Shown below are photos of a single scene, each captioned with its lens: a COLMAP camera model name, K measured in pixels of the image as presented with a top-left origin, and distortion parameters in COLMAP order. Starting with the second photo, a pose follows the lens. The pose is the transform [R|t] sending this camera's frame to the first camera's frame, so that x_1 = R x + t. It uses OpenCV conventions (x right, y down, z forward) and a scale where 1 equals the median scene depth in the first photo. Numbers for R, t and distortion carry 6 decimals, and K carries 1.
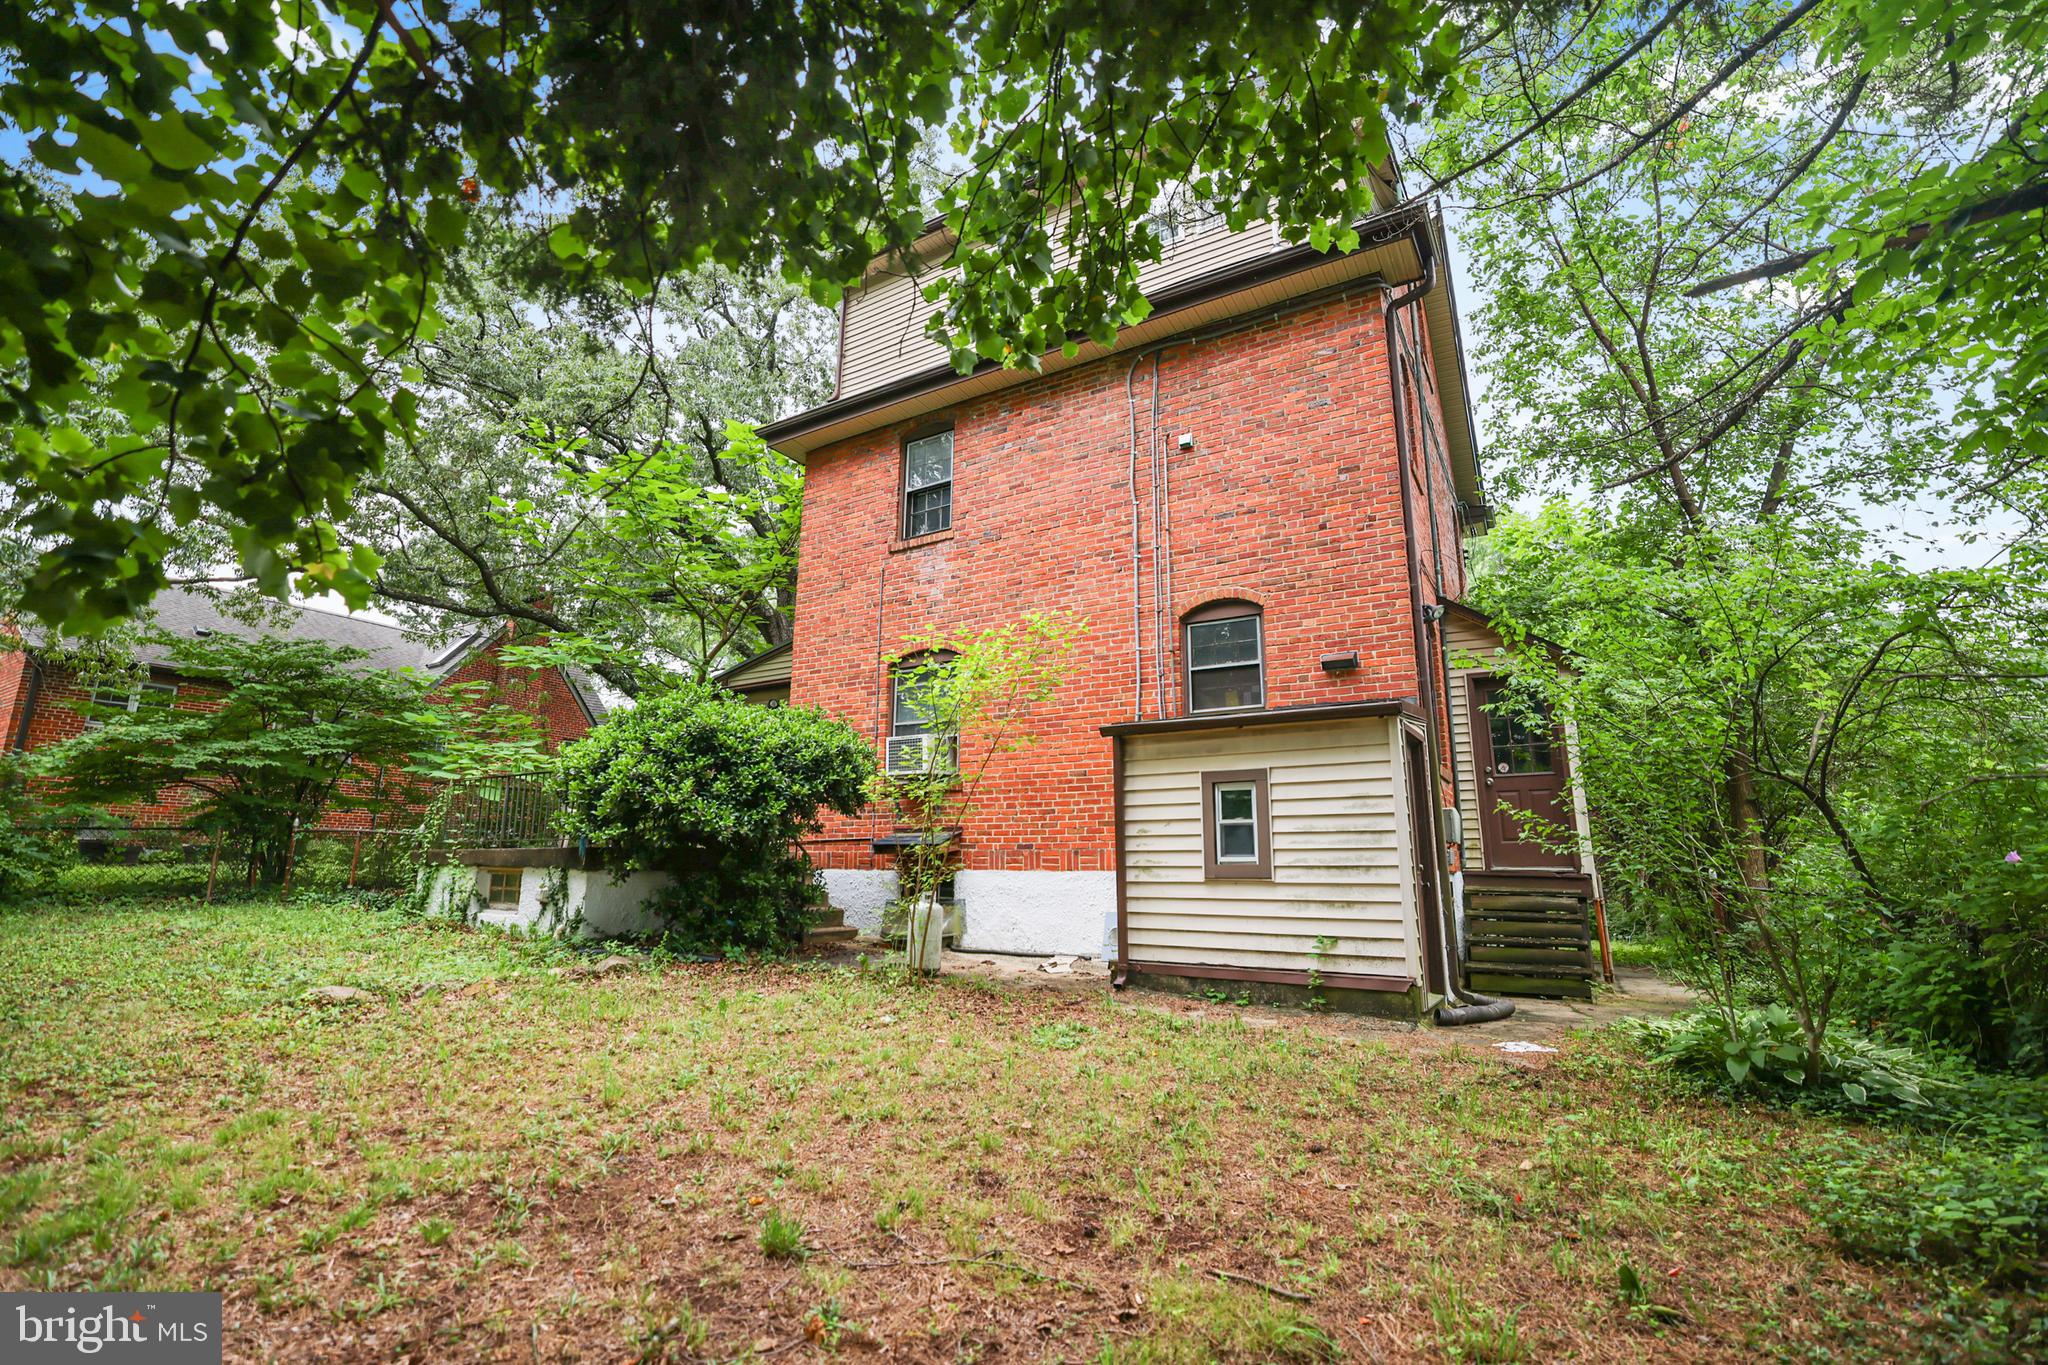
lens RADIAL K [[915.9, 0, 1024.0], [0, 915.9, 682.5], [0, 0, 1]] dist [-0.039972, -0.000058]
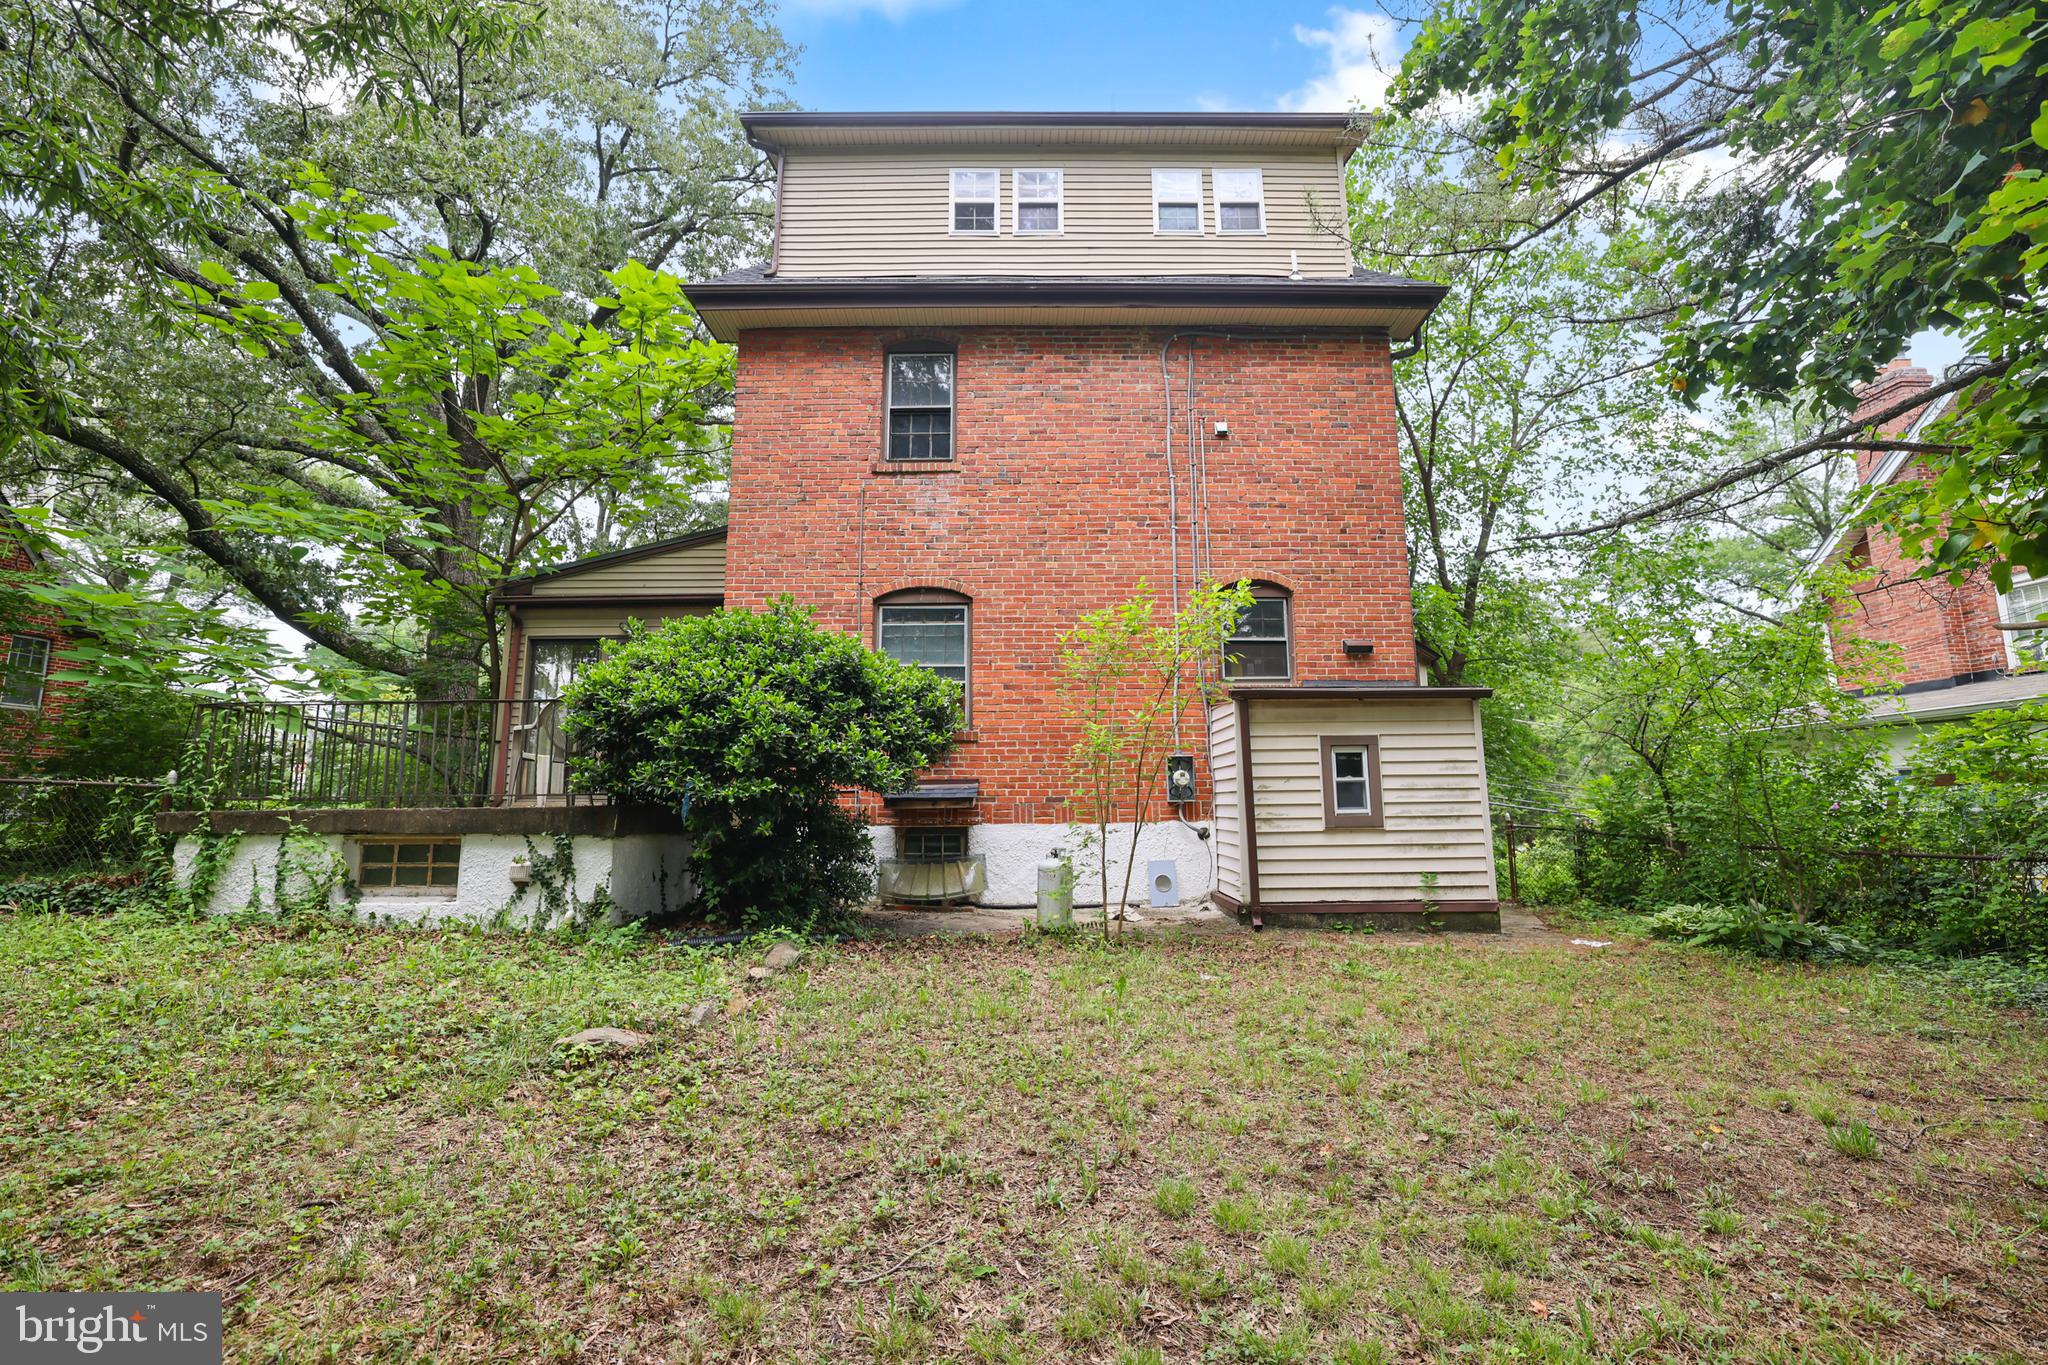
lens RADIAL K [[891.8, 0, 1024.0], [0, 891.8, 682.5], [0, 0, 1]] dist [-0.042276, 0.000107]
pose [[0.845340, 0.062756, 0.530529, -0.592981], [-0.093615, 0.995112, 0.031454, 0.026273], [-0.525962, -0.076255, 0.847083, 0.216858]]
